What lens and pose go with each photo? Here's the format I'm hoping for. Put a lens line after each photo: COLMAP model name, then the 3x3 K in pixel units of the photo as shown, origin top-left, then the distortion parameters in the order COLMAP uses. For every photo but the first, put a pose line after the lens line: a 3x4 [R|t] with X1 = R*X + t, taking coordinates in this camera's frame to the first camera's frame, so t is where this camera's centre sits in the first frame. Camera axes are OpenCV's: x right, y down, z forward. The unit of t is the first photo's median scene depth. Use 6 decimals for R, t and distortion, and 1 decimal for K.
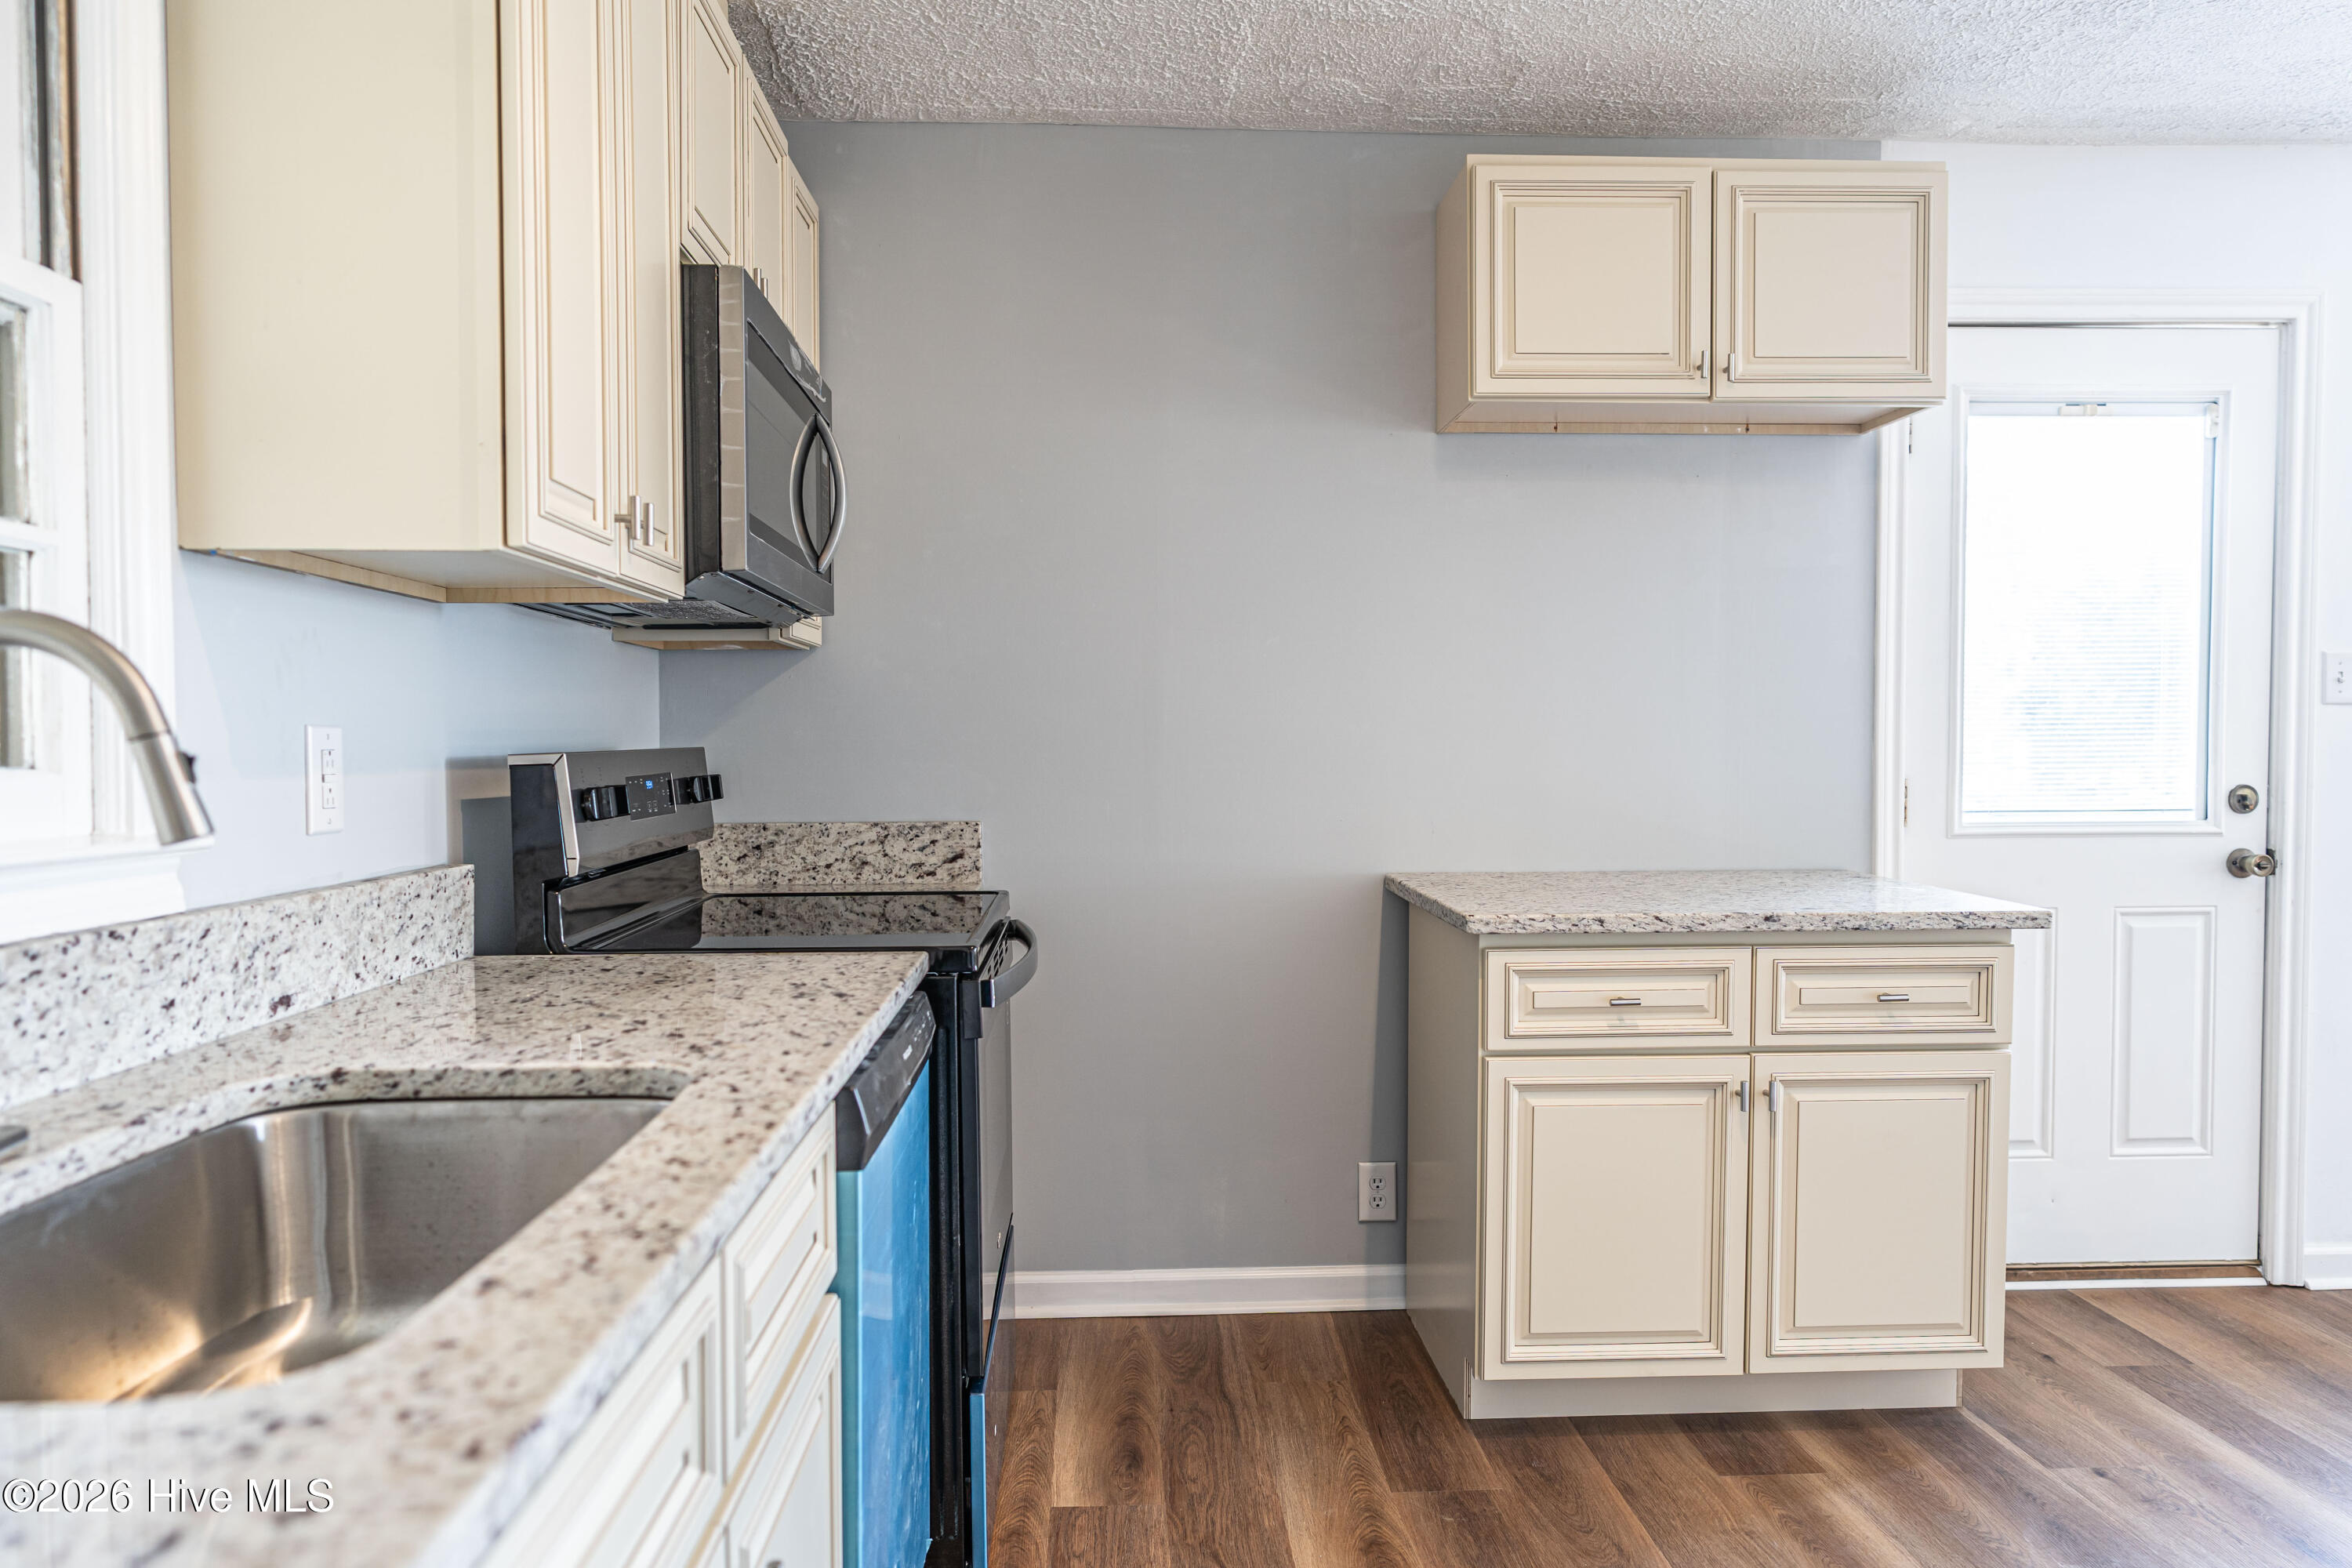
lens RADIAL K [[1592.9, 0, 1174.2], [0, 1592.9, 790.0], [0, 0, 1]] dist [-0.000378, -0.001273]
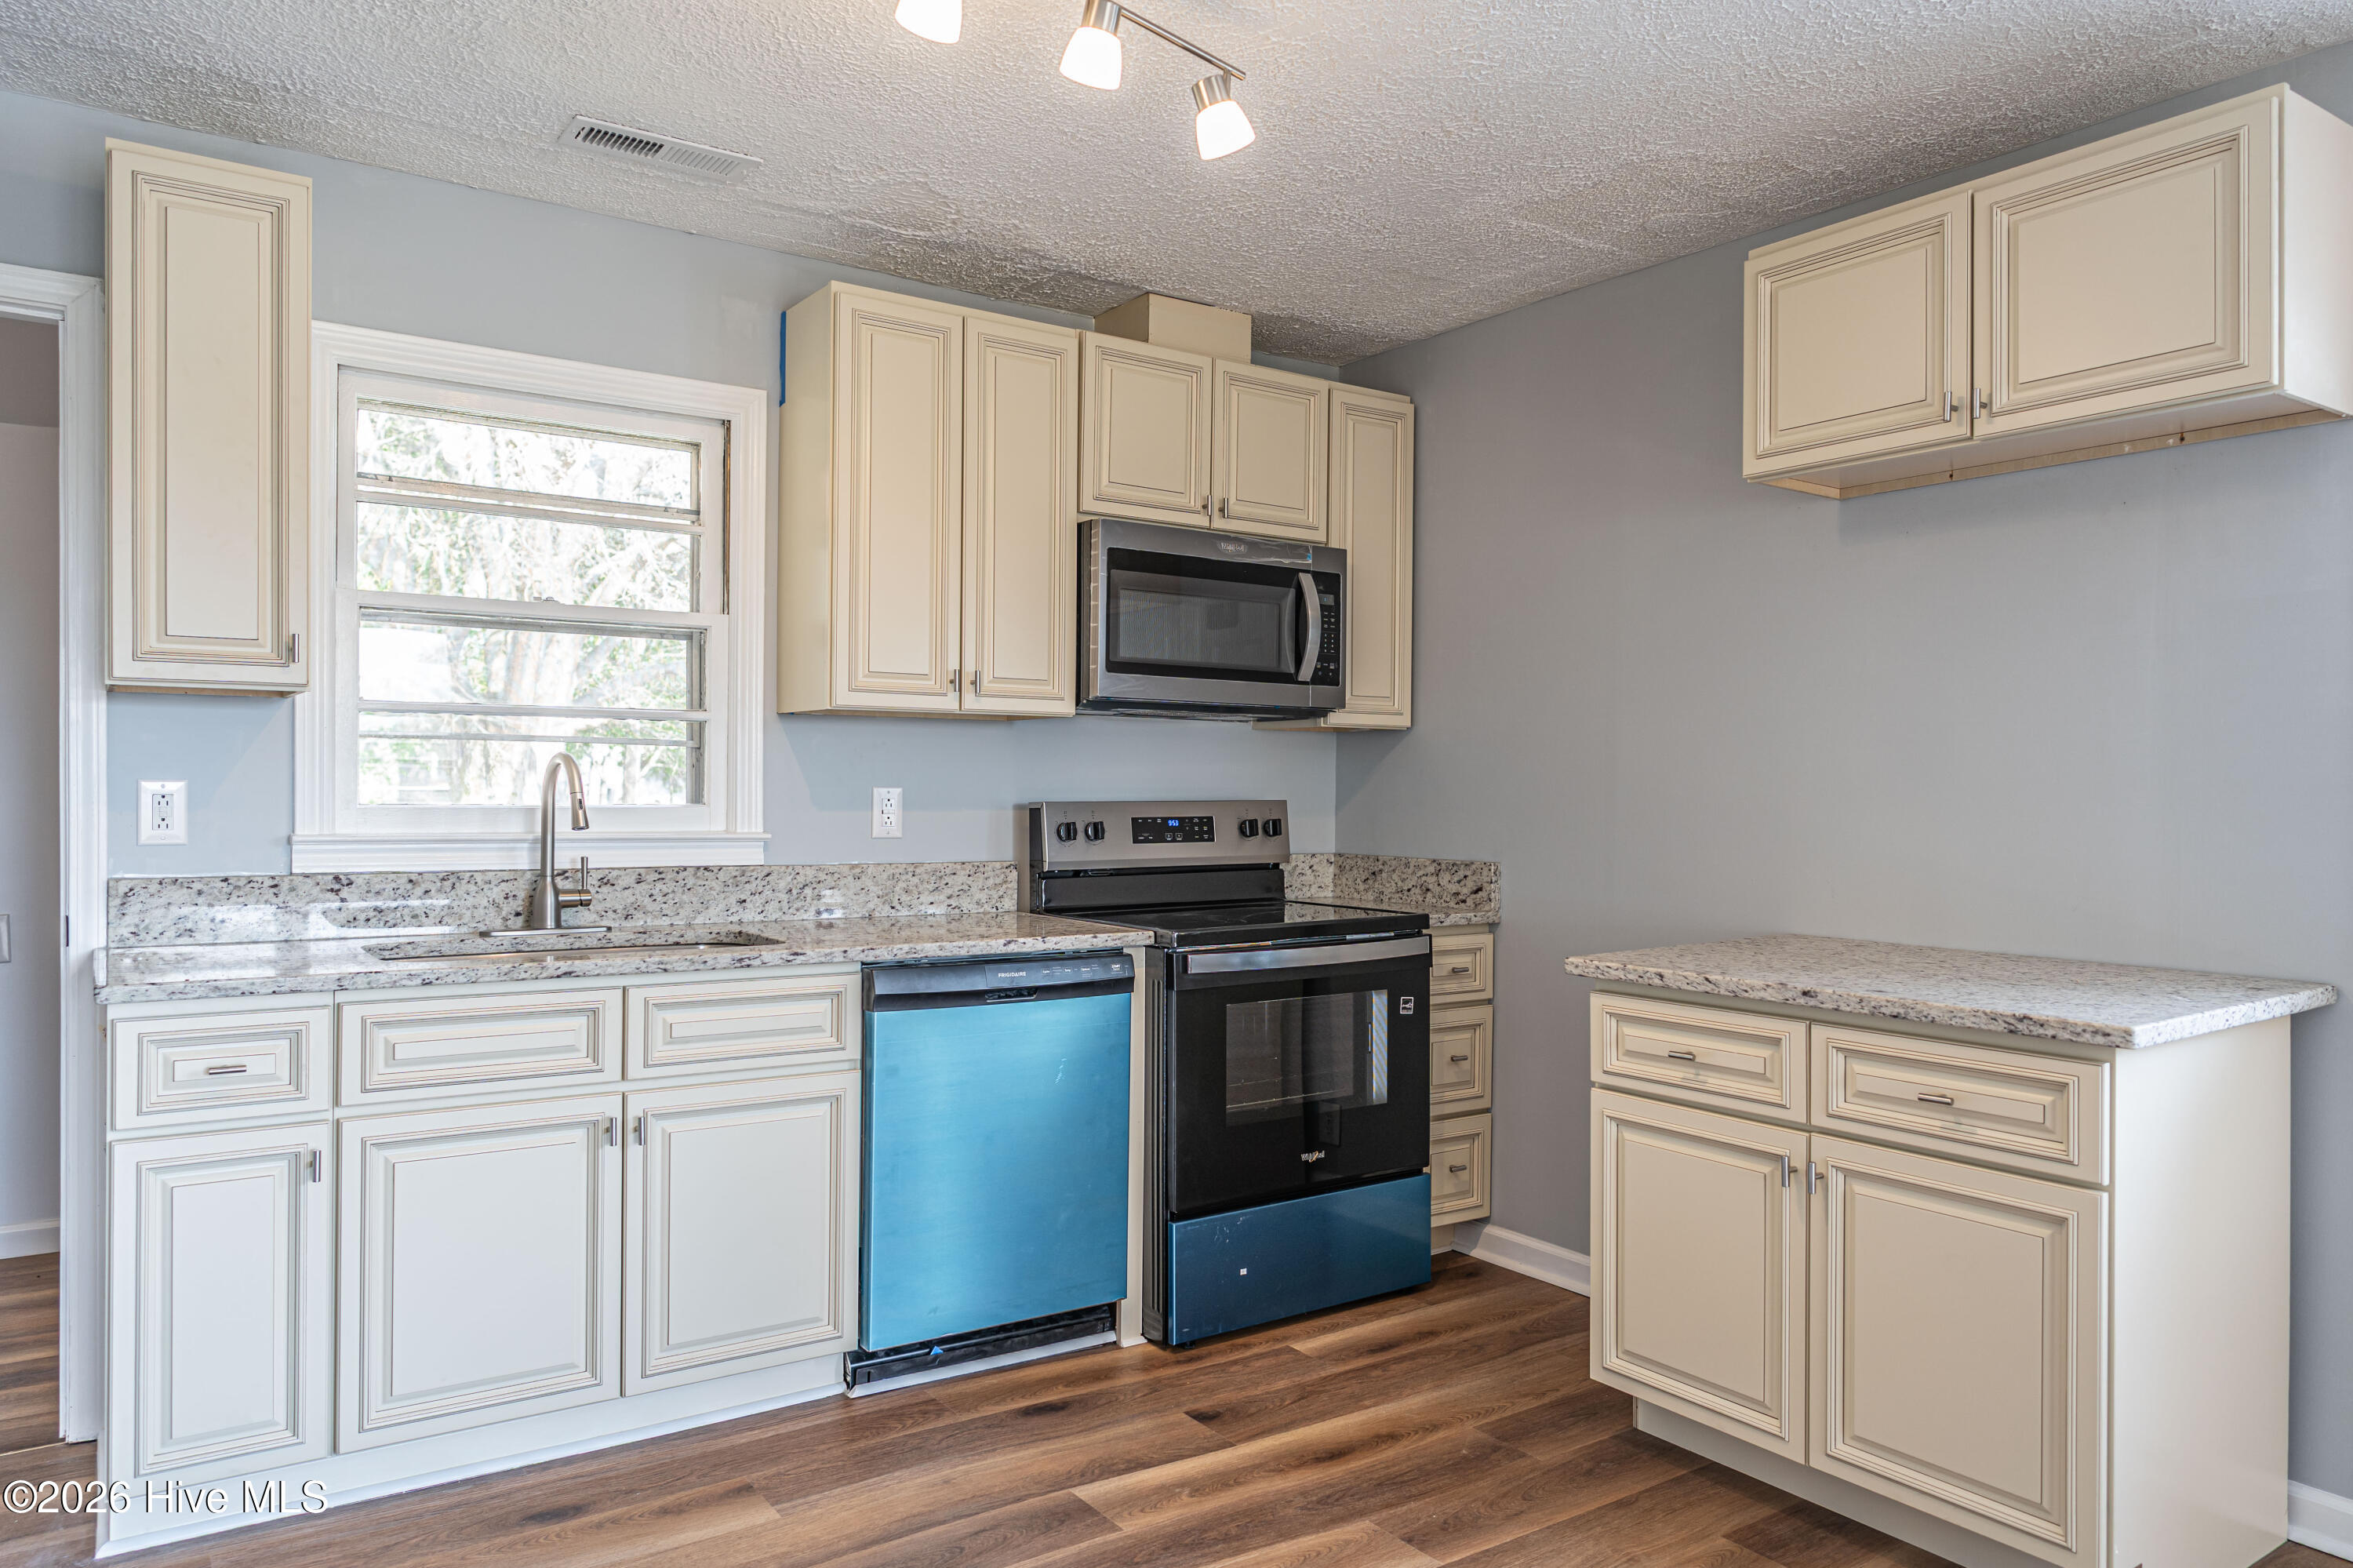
lens RADIAL K [[1593.6, 0, 1181.7], [0, 1593.6, 780.4], [0, 0, 1]] dist [-0.000378, -0.001273]
pose [[0.521403, 0.005746, -0.853291, 0.995789], [-0.035290, 0.999267, -0.014835, -0.021485], [0.852580, 0.037848, 0.521224, 0.157569]]
